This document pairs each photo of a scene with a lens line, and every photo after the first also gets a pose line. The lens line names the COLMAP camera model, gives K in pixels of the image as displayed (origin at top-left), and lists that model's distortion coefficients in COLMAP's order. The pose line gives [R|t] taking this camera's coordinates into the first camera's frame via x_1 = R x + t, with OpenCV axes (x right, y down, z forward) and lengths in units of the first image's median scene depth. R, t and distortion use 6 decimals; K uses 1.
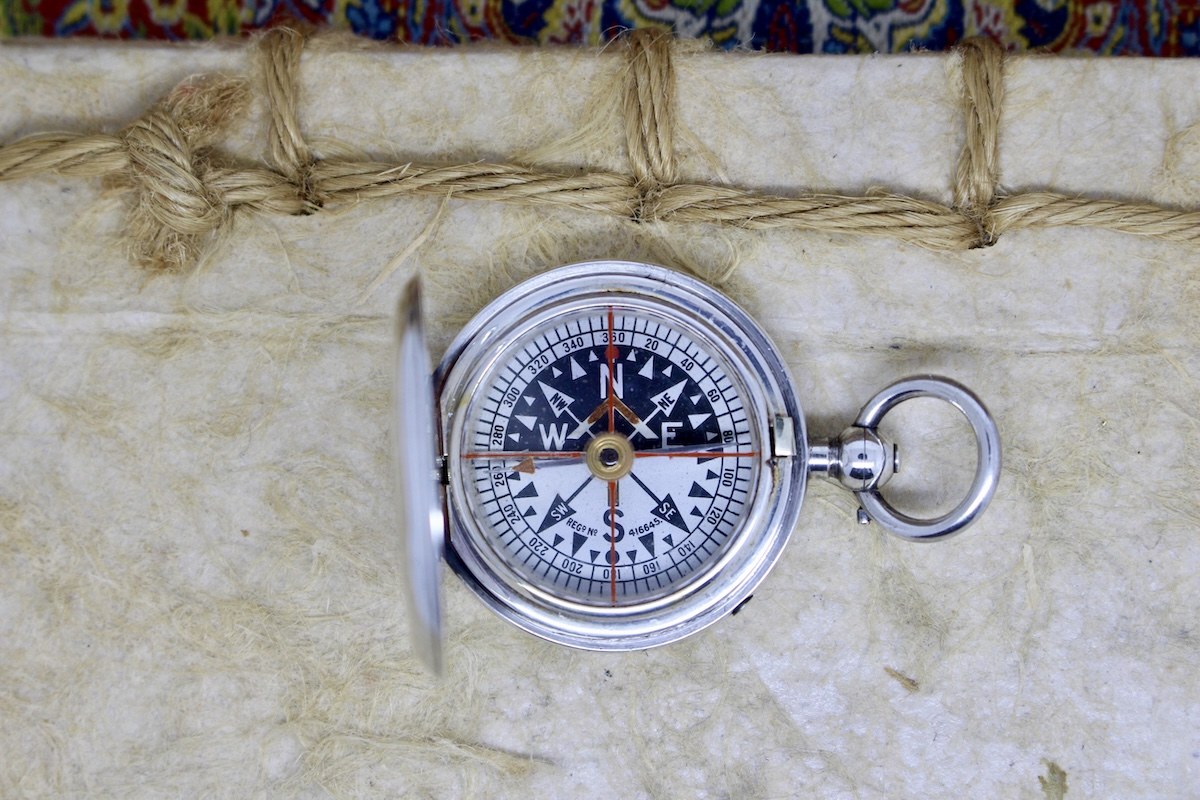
lens RADIAL K [[2869.1, 0, 601.3], [0, 2869.1, 400.7], [0, 0, 1]] dist [0.027710, -0.108879]
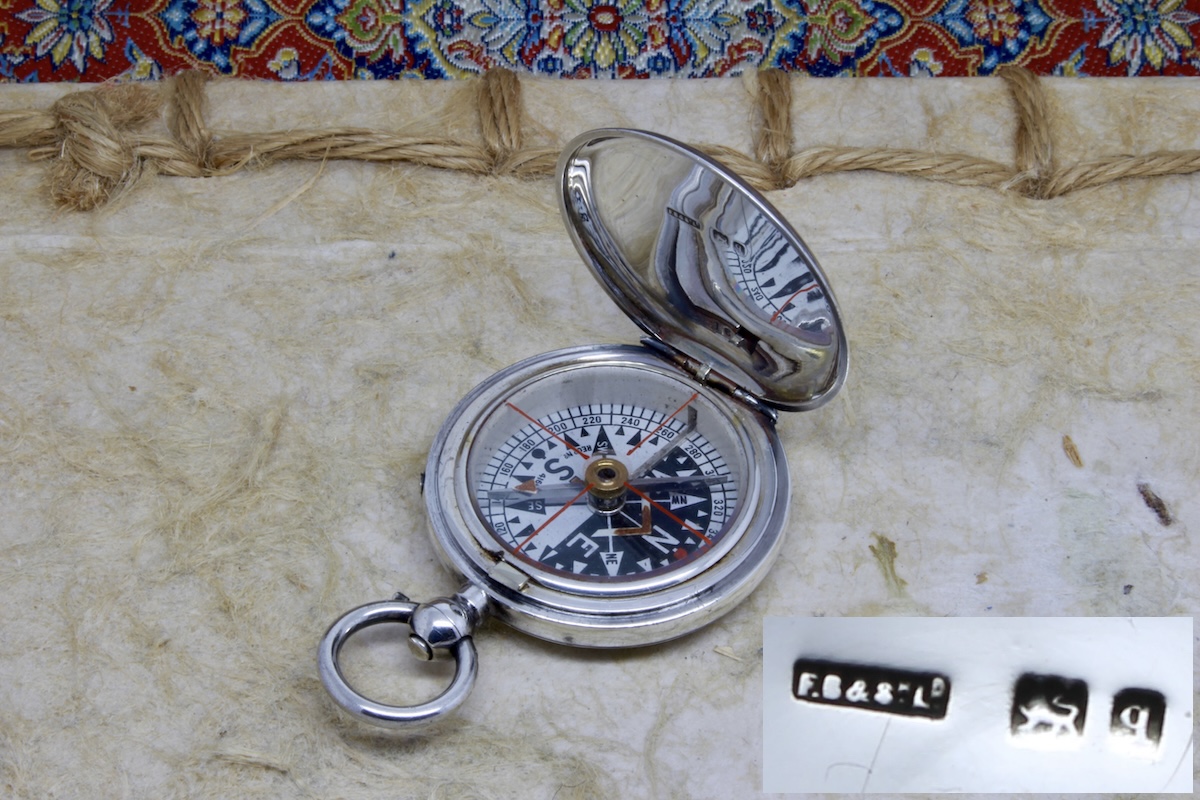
lens RADIAL K [[2869.1, 0, 601.3], [0, 2869.1, 400.7], [0, 0, 1]] dist [0.027710, -0.108879]
pose [[0.996455, 0.022938, 0.080939, -0.035215], [0.030773, 0.796044, -0.604456, 0.725894], [-0.078296, 0.604804, 0.792516, 0.124454]]
